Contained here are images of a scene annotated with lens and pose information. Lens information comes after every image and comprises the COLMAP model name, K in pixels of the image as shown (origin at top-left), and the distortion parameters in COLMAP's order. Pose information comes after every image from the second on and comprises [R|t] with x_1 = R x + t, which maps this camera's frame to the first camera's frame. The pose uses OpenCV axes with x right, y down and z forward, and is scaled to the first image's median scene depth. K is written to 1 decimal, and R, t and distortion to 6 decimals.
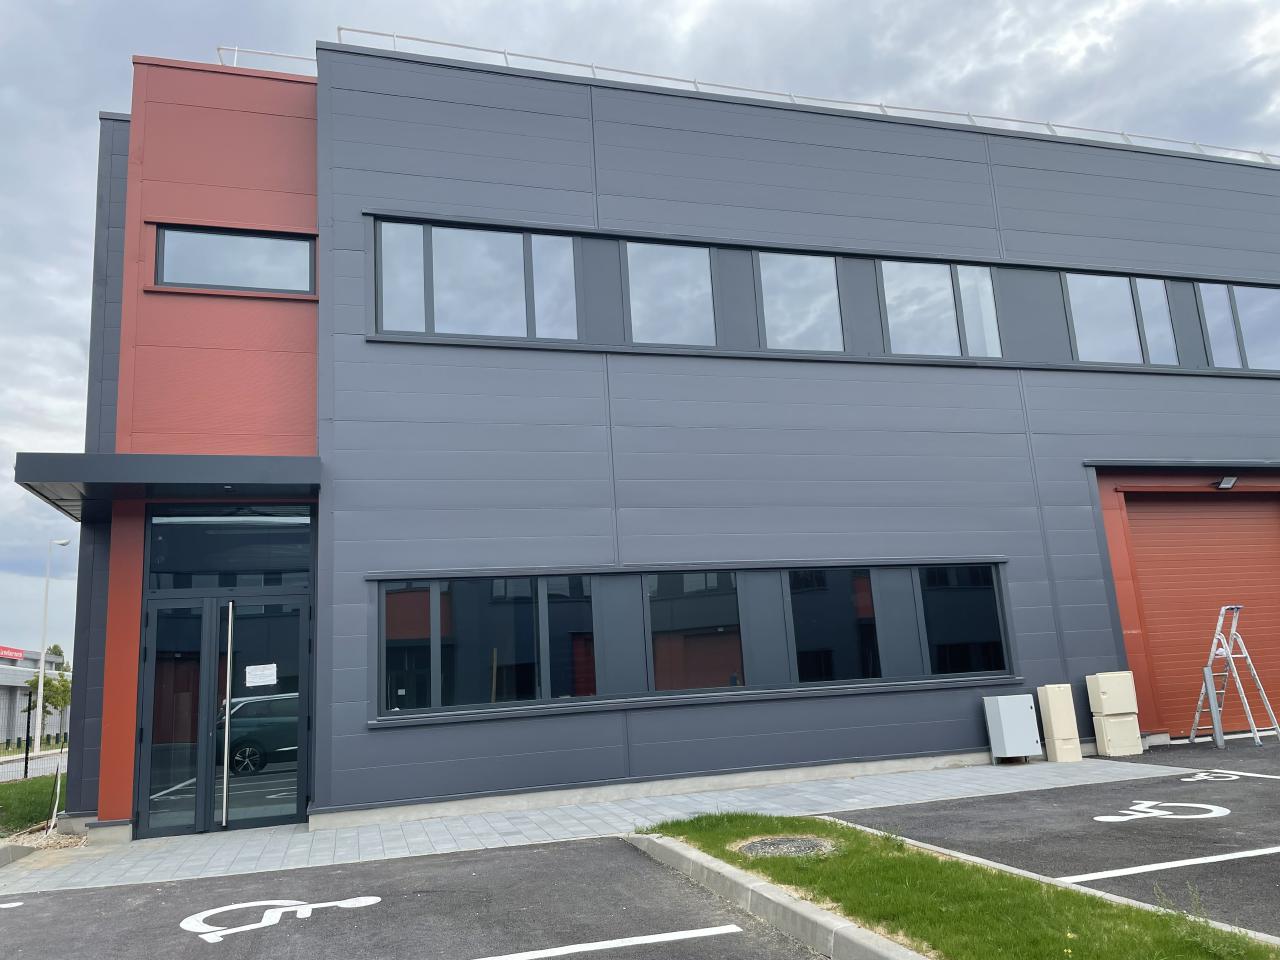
lens RADIAL K [[960.0, 0, 635.7], [0, 960.0, 480.4], [0, 0, 1]] dist [0.110678, -0.137230]
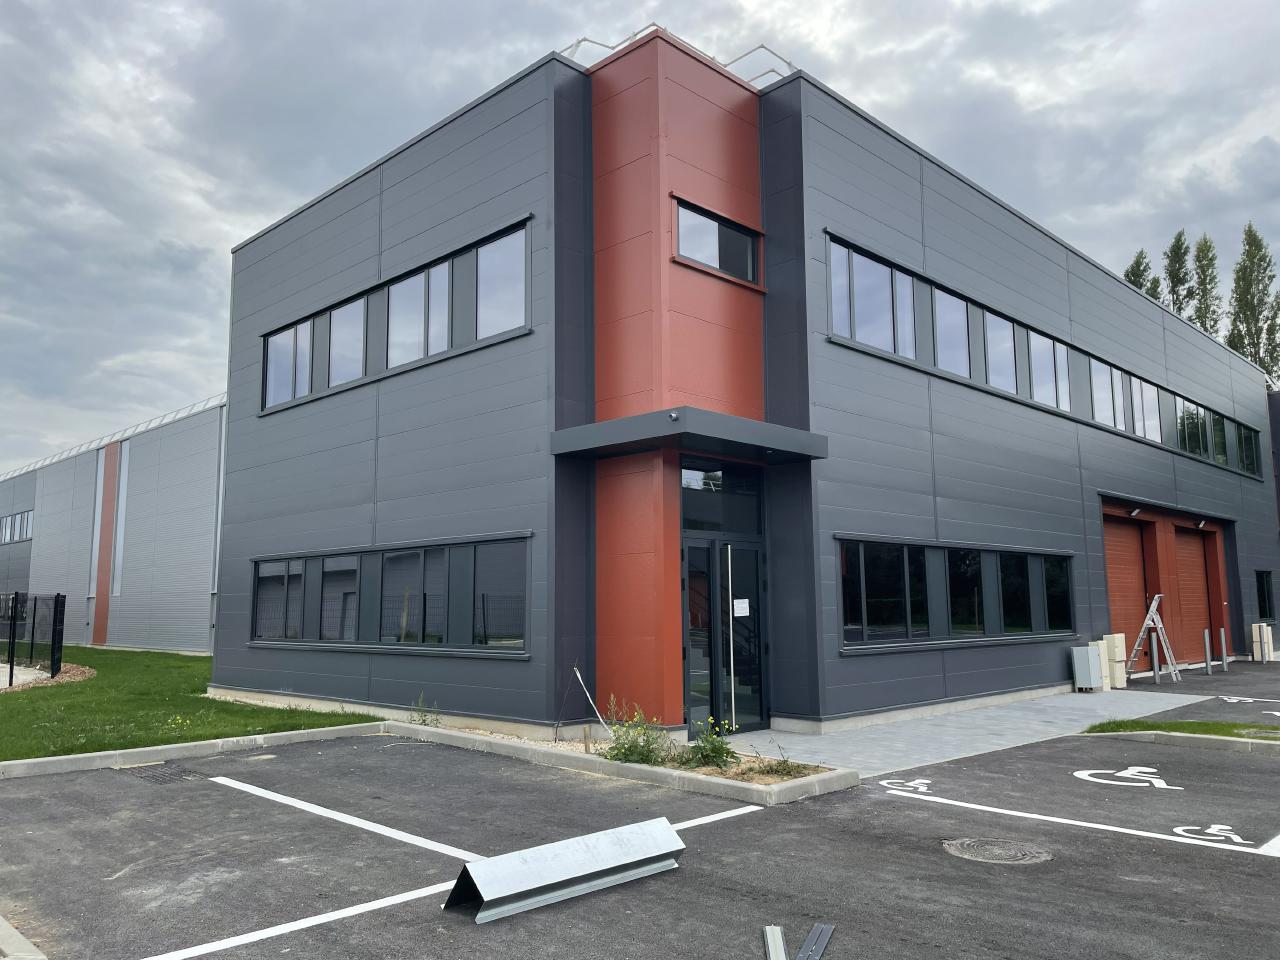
lens RADIAL K [[960.0, 0, 635.7], [0, 960.0, 480.4], [0, 0, 1]] dist [0.110678, -0.137230]
pose [[0.877448, 0.118365, 0.464838, -0.980473], [-0.151683, 0.987817, 0.034790, 0.022056], [-0.455057, -0.101034, 0.884712, 0.017580]]
